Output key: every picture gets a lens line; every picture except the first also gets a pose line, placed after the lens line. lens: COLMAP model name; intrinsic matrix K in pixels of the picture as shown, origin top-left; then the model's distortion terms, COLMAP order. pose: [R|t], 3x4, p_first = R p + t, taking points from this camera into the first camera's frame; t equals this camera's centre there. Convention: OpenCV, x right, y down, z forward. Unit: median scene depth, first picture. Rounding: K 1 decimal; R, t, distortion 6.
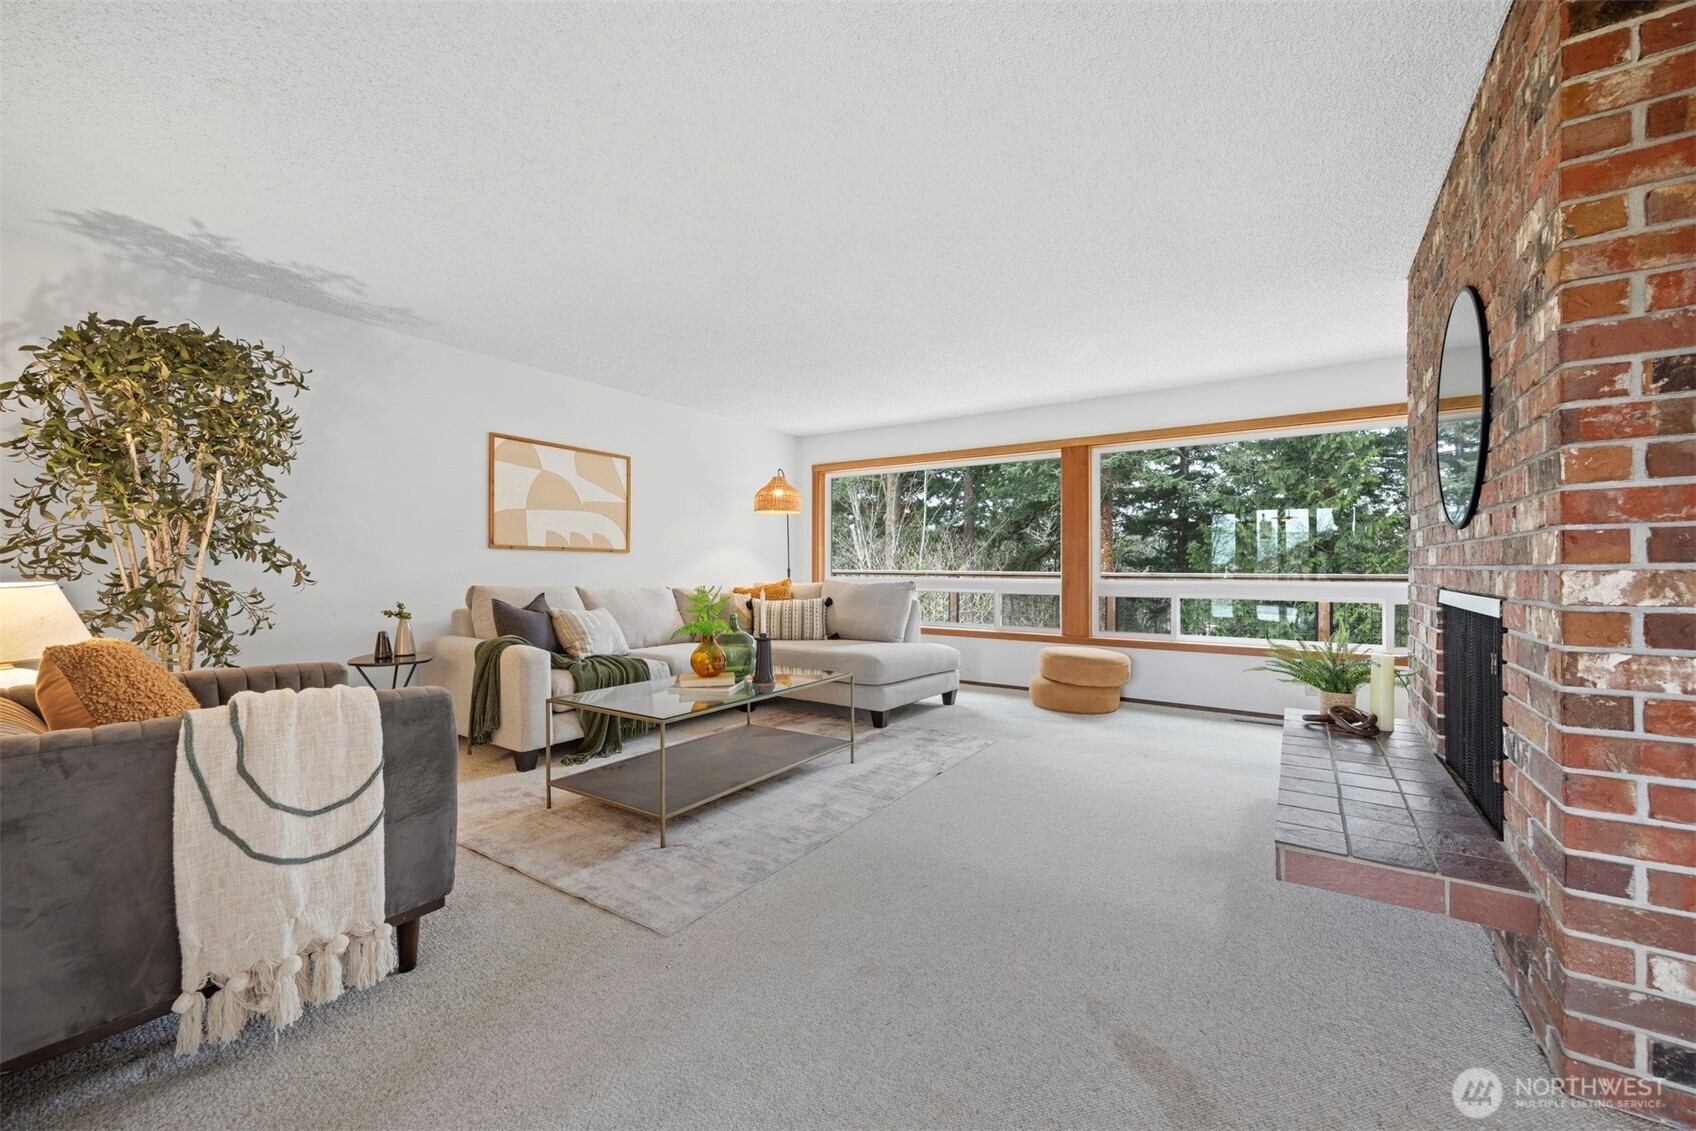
lens RADIAL K [[657.0, 0, 849.1], [0, 657.0, 570.9], [0, 0, 1]] dist [-0.005241, 0.000273]
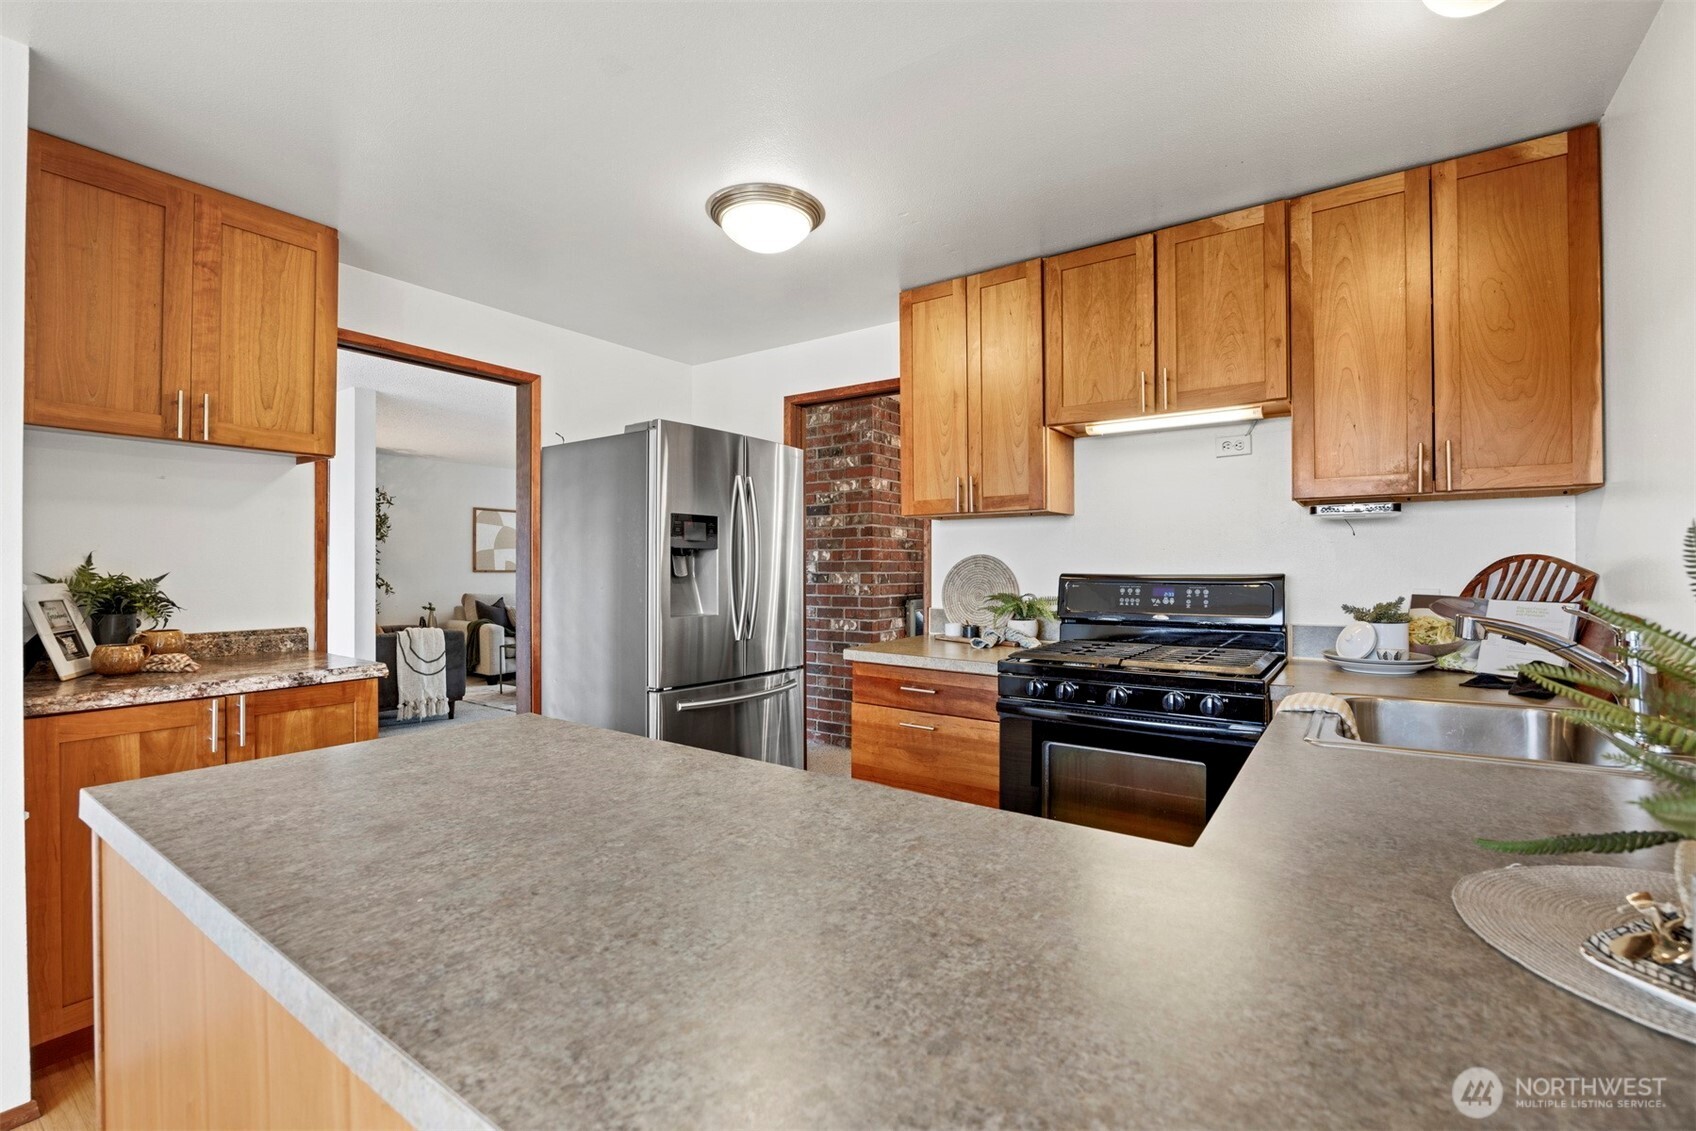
lens RADIAL K [[746.9, 0, 845.8], [0, 746.9, 569.2], [0, 0, 1]] dist [-0.022299, 0.001691]
pose [[0.999548, 0.000132, -0.030063, 0.673910], [-0.000047, 0.999996, 0.002820, -0.061054], [0.030063, -0.002818, 0.999544, -1.270693]]
